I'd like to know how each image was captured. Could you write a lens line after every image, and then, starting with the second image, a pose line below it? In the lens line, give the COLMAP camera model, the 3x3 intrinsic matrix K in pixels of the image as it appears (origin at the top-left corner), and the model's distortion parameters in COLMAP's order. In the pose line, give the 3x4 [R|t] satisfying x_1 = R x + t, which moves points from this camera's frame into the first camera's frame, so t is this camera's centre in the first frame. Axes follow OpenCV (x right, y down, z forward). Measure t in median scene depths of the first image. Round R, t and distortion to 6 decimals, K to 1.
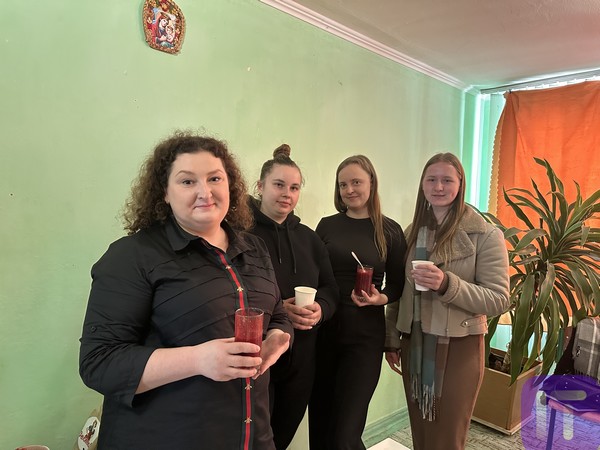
lens RADIAL K [[407.6, 0, 298.9], [0, 407.6, 209.7], [0, 0, 1]] dist [0.001660, -0.029643]
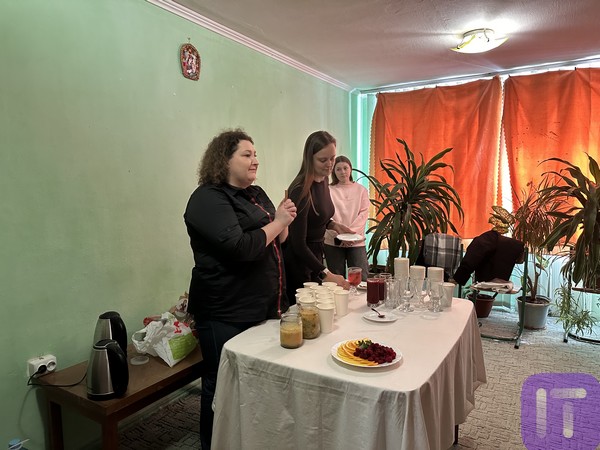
lens RADIAL K [[407.6, 0, 298.9], [0, 407.6, 209.7], [0, 0, 1]] dist [0.001660, -0.029643]
pose [[0.954143, -0.072335, 0.290481, -0.260241], [0.057460, 0.996577, 0.059429, 0.030746], [-0.293786, -0.040013, 0.955033, -0.405855]]
